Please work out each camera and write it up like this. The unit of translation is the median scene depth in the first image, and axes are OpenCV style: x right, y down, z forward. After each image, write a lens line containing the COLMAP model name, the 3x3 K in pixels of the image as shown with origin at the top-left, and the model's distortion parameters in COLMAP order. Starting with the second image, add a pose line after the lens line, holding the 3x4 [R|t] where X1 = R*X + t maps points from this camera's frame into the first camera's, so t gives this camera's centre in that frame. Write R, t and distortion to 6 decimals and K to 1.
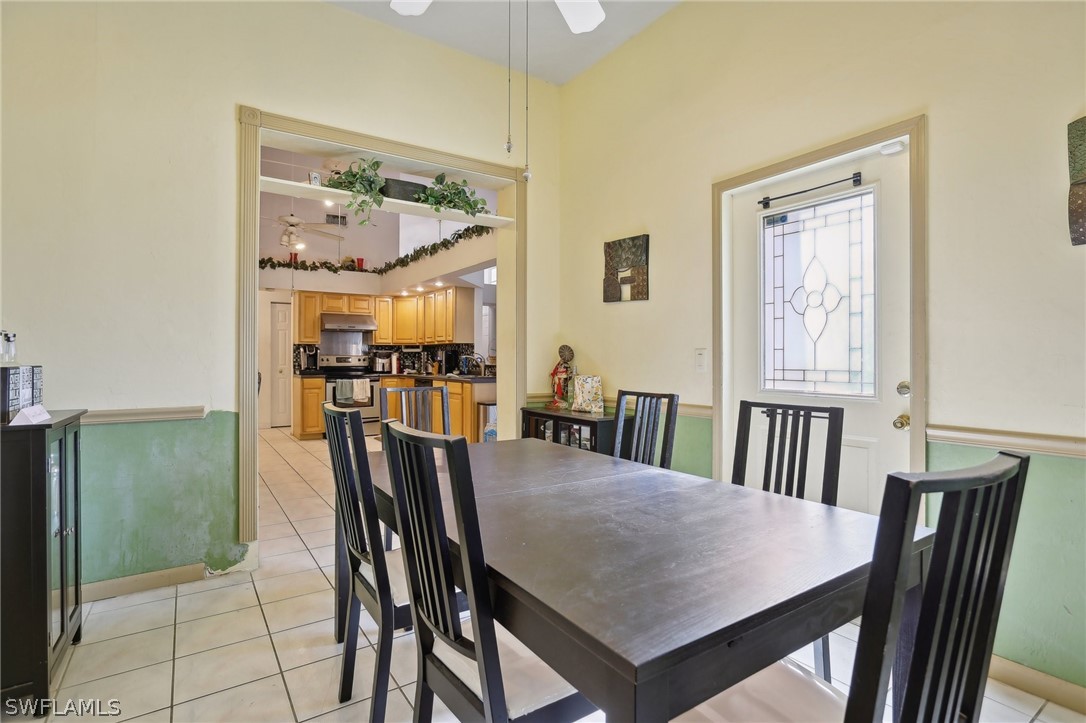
lens RADIAL K [[532.6, 0, 545.7], [0, 532.6, 358.9], [0, 0, 1]] dist [-0.046780, 0.034414]
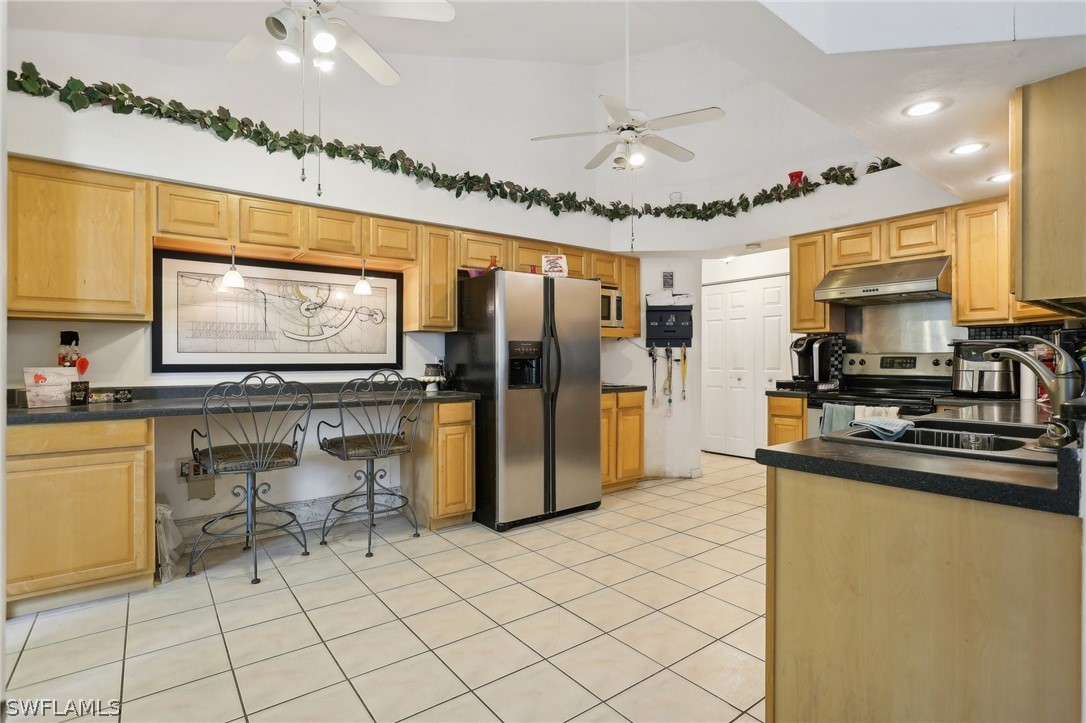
lens RADIAL K [[532.6, 0, 545.7], [0, 532.6, 358.9], [0, 0, 1]] dist [-0.046780, 0.034414]
pose [[0.052548, -0.003411, -0.998613, 0.069293], [0.002056, 0.999992, -0.003307, -0.000349], [0.998616, -0.001879, 0.052555, 0.679616]]
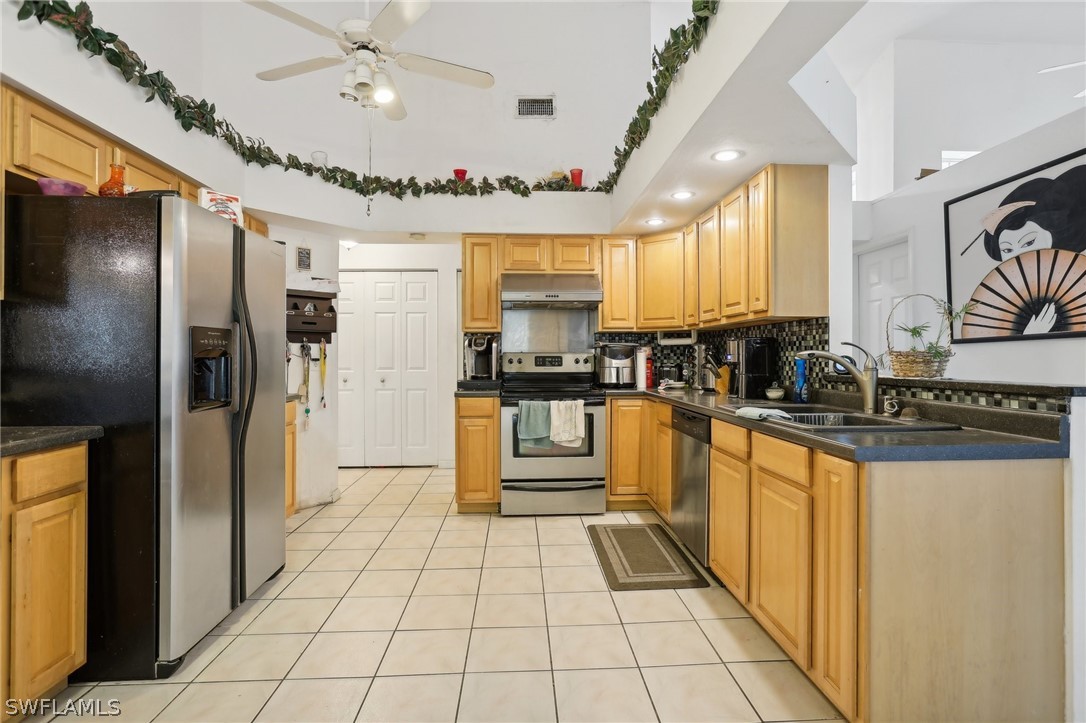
lens RADIAL K [[532.6, 0, 545.7], [0, 532.6, 358.9], [0, 0, 1]] dist [-0.046780, 0.034414]
pose [[0.852514, -0.002278, -0.522700, -0.103313], [0.003978, 0.999990, 0.002130, -0.001567], [0.522689, -0.003895, 0.852514, 0.549398]]
